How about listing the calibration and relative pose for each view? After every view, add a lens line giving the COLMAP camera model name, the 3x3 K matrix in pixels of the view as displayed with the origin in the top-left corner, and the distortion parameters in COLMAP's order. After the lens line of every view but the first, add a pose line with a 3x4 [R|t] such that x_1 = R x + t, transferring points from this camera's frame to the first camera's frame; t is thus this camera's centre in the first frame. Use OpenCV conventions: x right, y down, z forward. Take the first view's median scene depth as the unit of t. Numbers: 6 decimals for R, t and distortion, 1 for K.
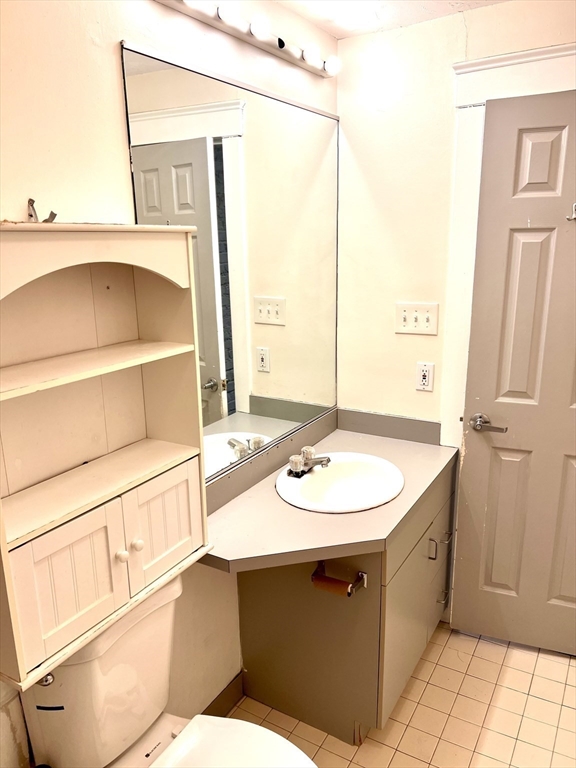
lens RADIAL K [[582.5, 0, 288.0], [0, 582.5, 384.0], [0, 0, 1]] dist [0.077157, 0.000705]
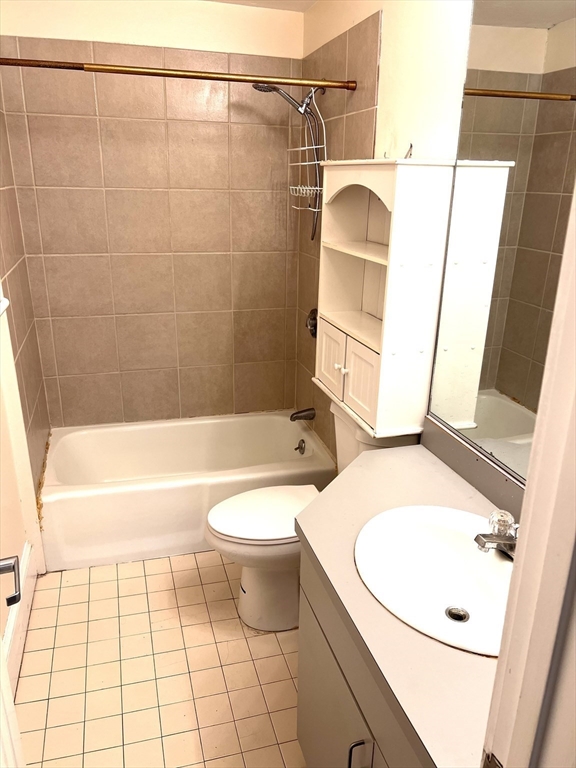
lens RADIAL K [[582.3, 0, 288.0], [0, 582.3, 384.0], [0, 0, 1]] dist [-0.000479, -0.000337]
pose [[-0.673470, 0.248449, -0.696212, 0.829442], [-0.190161, 0.851902, 0.487957, -0.379496], [0.714337, 0.461017, -0.526485, 1.526456]]
